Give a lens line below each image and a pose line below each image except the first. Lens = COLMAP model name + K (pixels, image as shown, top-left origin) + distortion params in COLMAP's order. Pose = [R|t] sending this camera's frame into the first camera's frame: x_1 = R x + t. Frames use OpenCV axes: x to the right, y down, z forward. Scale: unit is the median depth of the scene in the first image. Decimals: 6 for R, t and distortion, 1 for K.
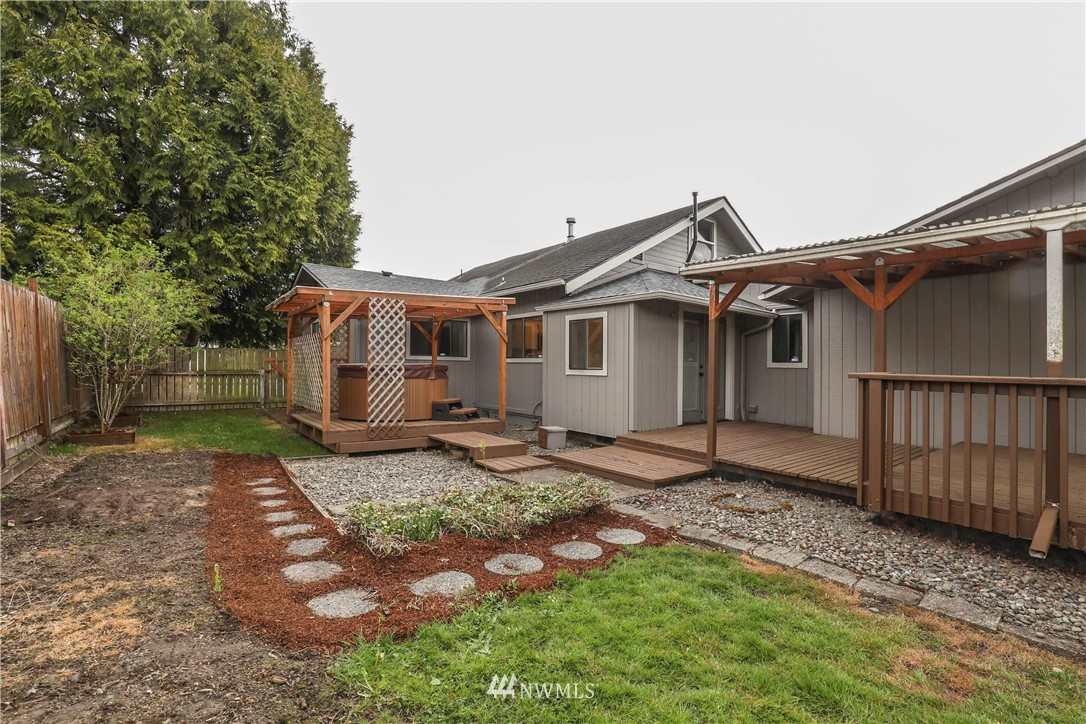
lens RADIAL K [[521.2, 0, 543.0], [0, 521.2, 362.0], [0, 0, 1]] dist [-0.030139, 0.000458]
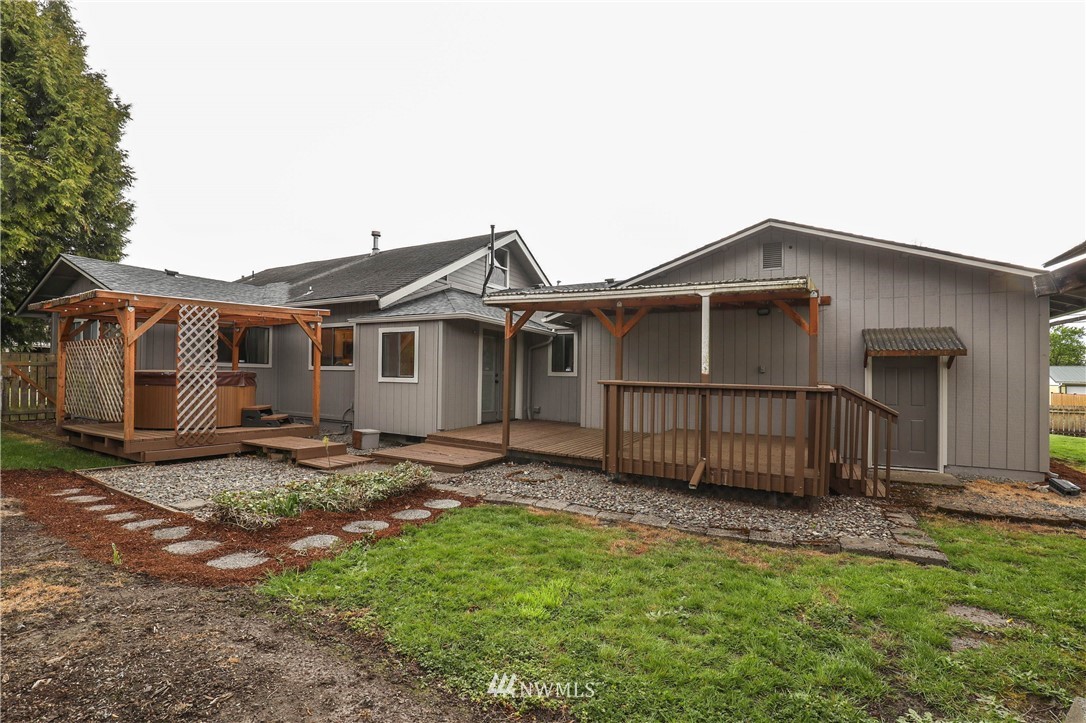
lens RADIAL K [[521.2, 0, 543.0], [0, 521.2, 361.5], [0, 0, 1]] dist [-0.030139, 0.000458]
pose [[0.923340, 0.013644, 0.383740, -0.068890], [-0.008079, 0.999838, -0.016111, -0.004621], [-0.383897, 0.011776, 0.923301, -0.177305]]
